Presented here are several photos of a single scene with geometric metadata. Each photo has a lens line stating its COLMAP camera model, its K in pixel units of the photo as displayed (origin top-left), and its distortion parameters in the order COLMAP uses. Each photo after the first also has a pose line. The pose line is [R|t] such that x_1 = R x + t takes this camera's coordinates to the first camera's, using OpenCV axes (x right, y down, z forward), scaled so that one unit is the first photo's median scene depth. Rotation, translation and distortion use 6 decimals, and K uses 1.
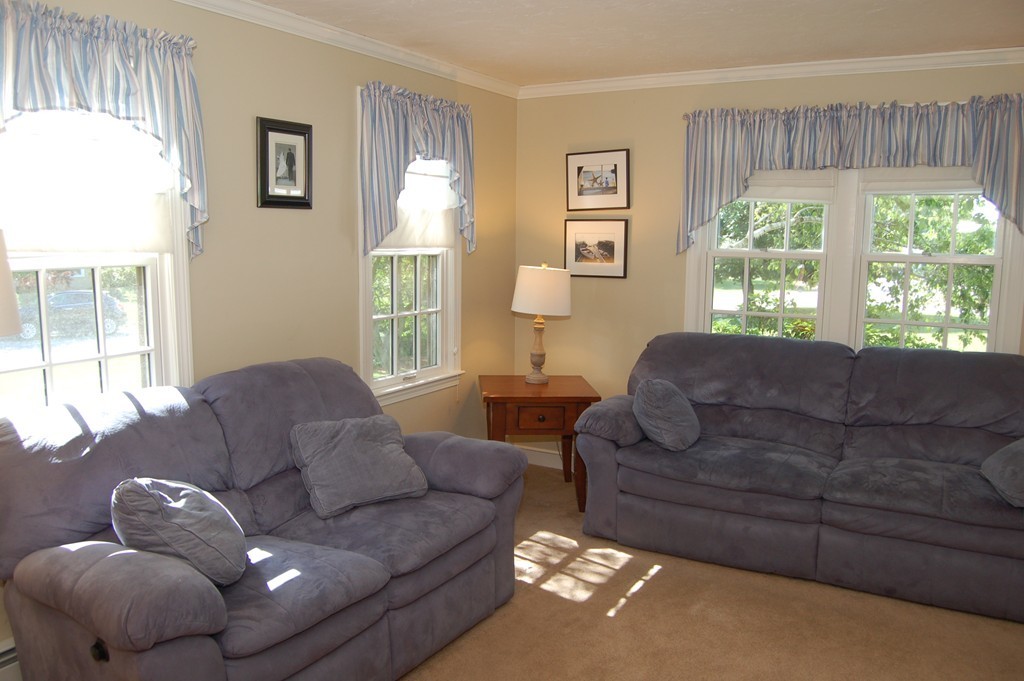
lens RADIAL K [[800.4, 0, 507.4], [0, 800.4, 359.2], [0, 0, 1]] dist [-0.094941, 0.036953]
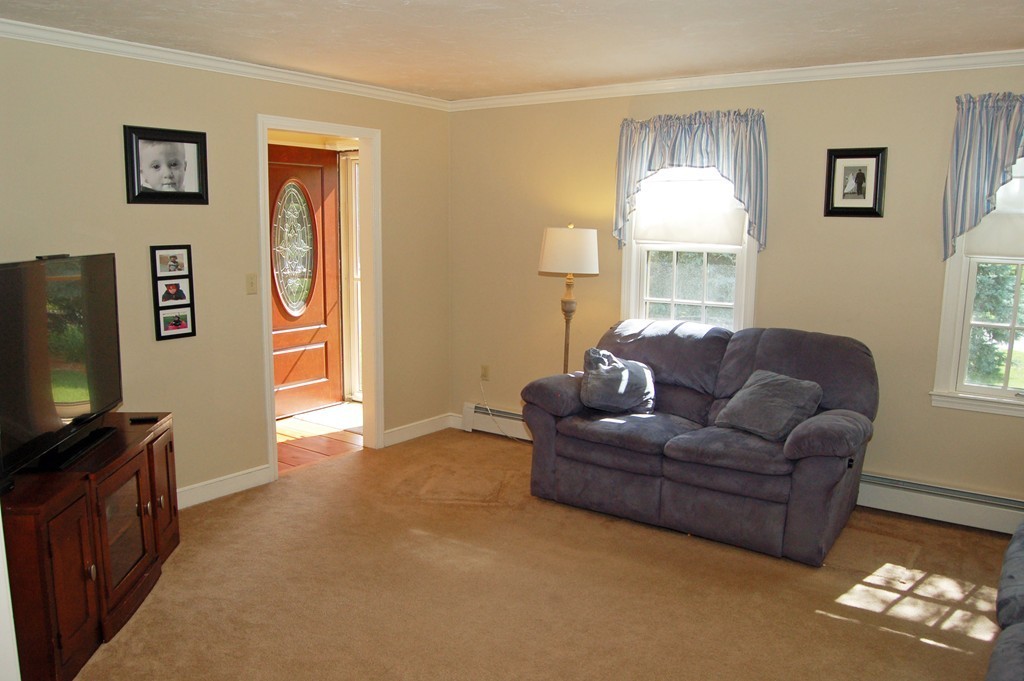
lens RADIAL K [[800.4, 0, 507.4], [0, 800.4, 359.2], [0, 0, 1]] dist [-0.094941, 0.036953]
pose [[-0.094748, 0.145584, -0.984798, 1.060895], [-0.171832, 0.972009, 0.160225, -0.077217], [0.980559, 0.184401, -0.067080, 0.595914]]
